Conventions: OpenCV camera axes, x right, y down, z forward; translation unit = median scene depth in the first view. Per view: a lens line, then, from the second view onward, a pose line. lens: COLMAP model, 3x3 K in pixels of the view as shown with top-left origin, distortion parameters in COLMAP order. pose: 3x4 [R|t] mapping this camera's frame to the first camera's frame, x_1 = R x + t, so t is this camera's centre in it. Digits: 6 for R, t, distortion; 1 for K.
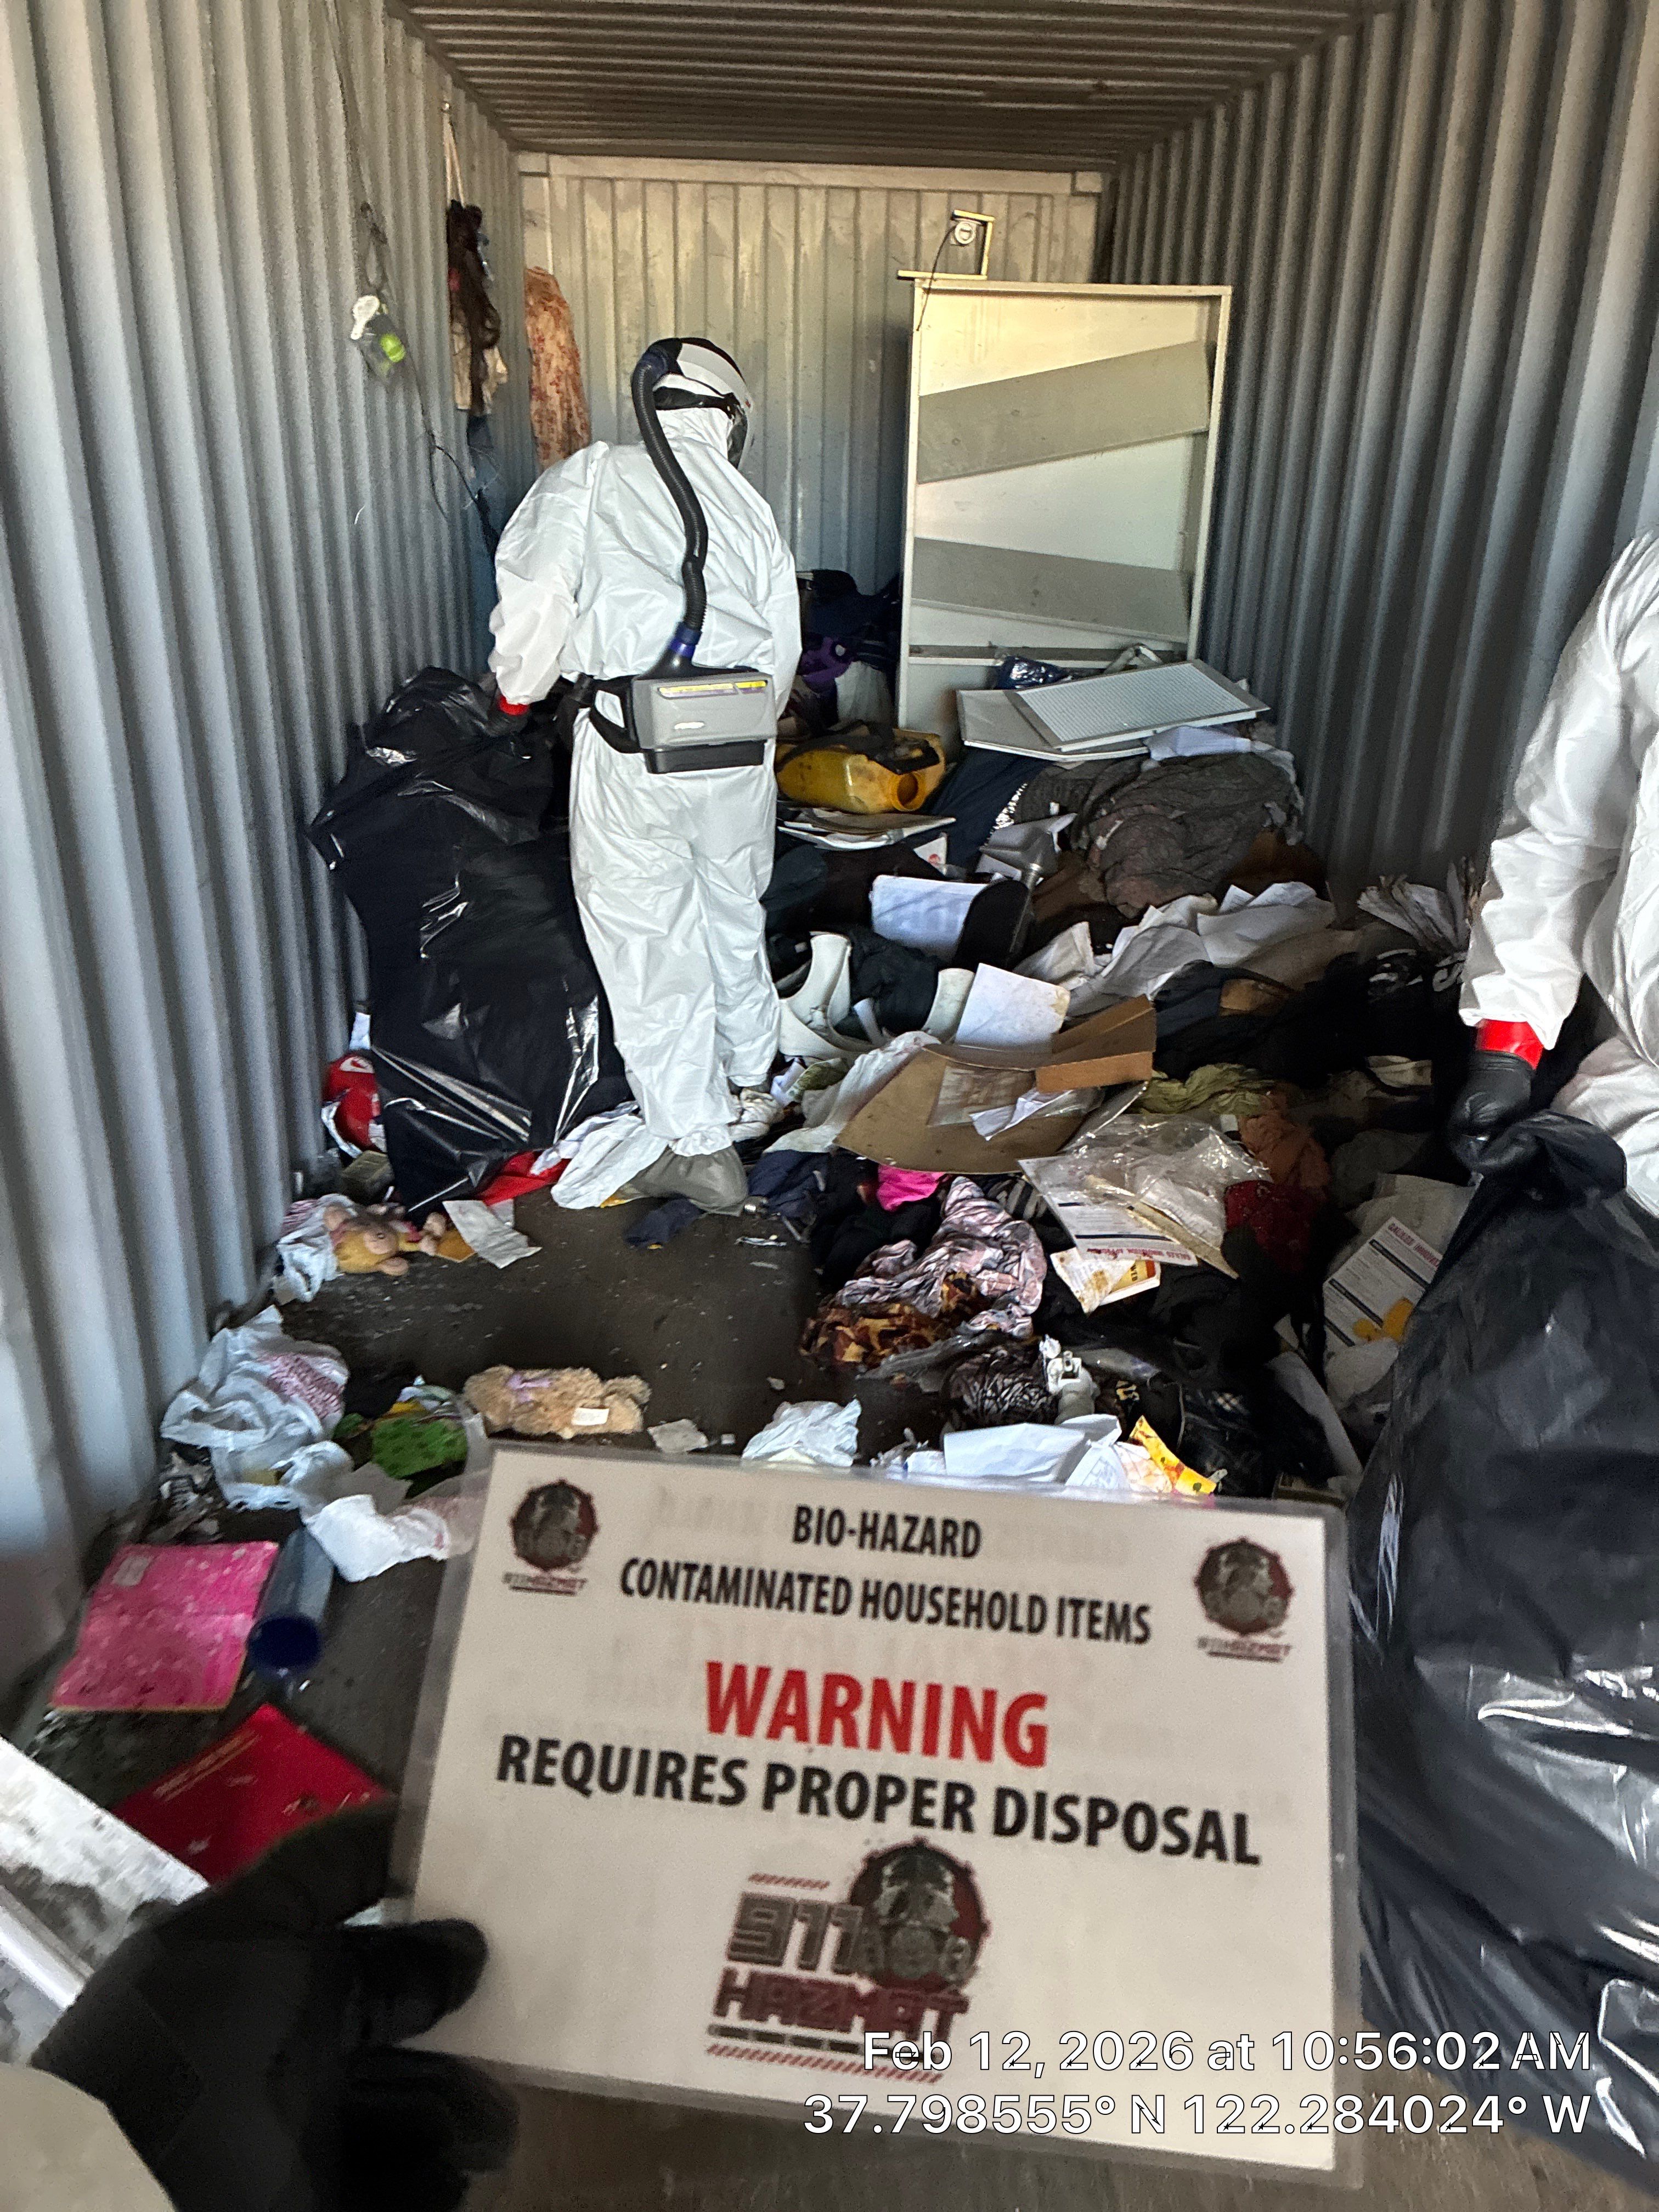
lens RADIAL K [[1657.6, 0, 837.7], [0, 1657.6, 1122.6], [0, 0, 1]] dist [0.045988, -0.046636]
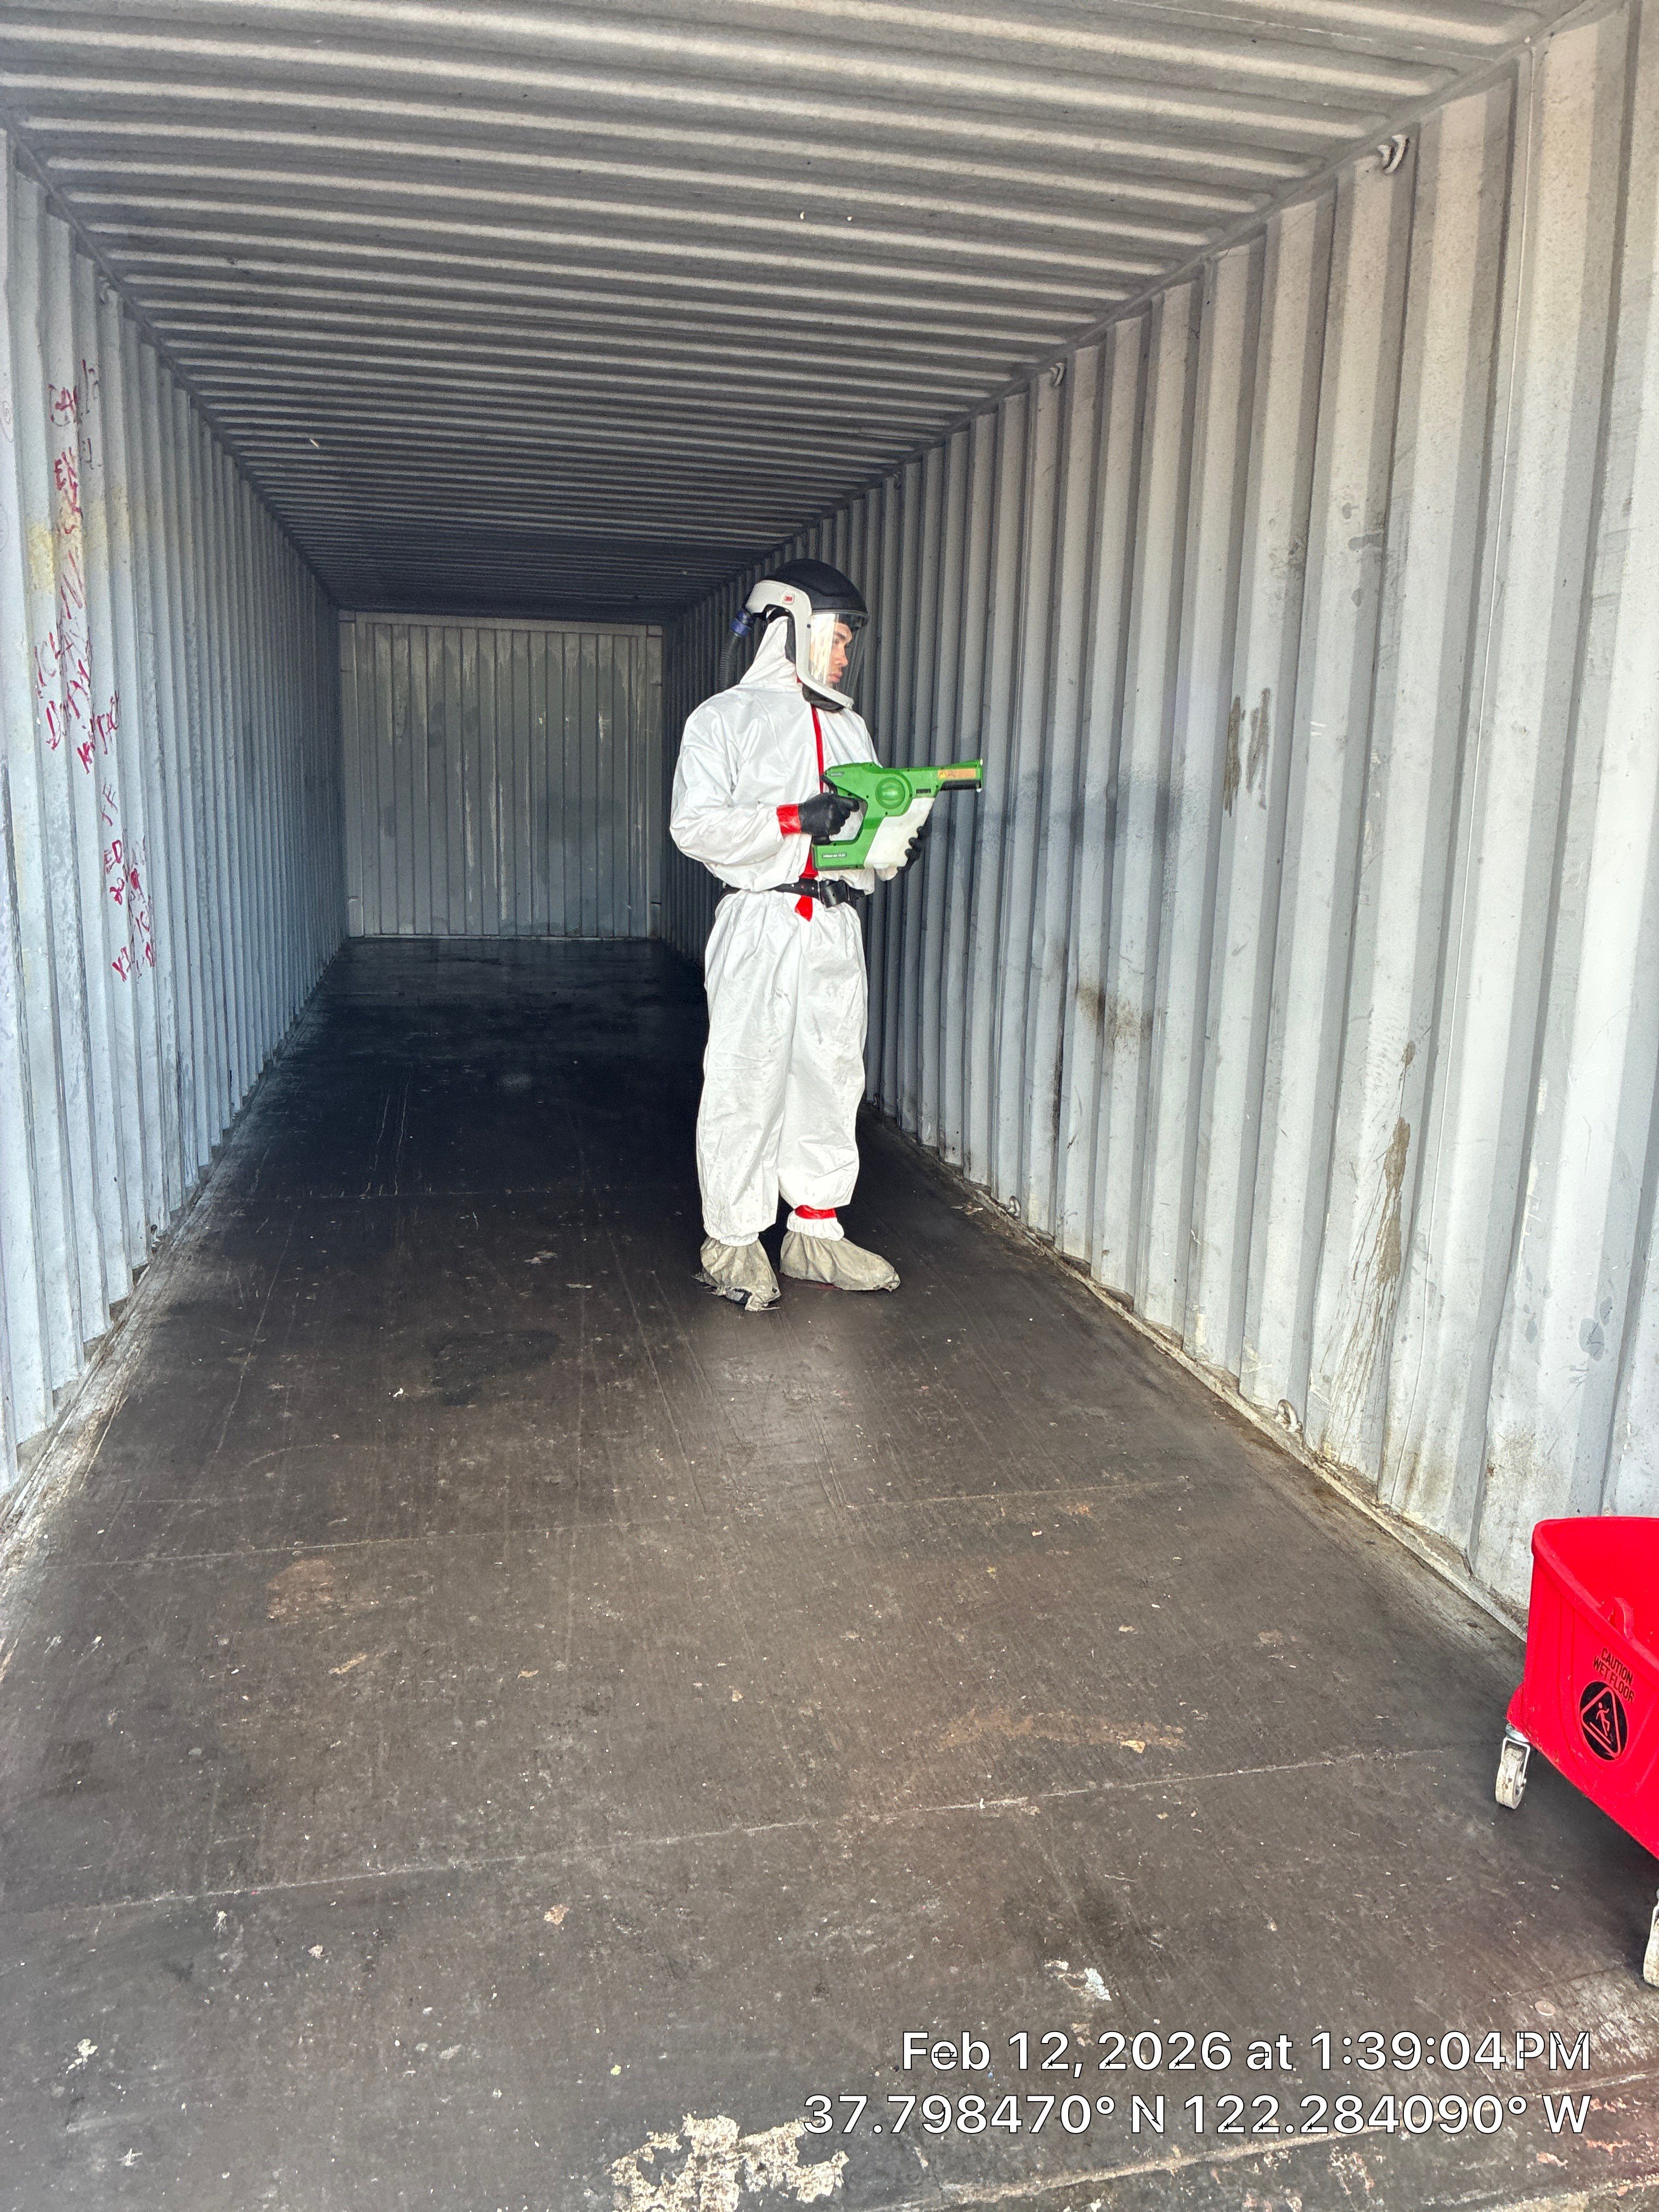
lens RADIAL K [[1657.6, 0, 861.0], [0, 1657.6, 1123.1], [0, 0, 1]] dist [0.045988, -0.046636]
pose [[0.988292, -0.025192, 0.150480, 0.083497], [0.050468, 0.984733, -0.166598, 0.298848], [-0.143986, 0.172242, 0.974475, -0.745858]]
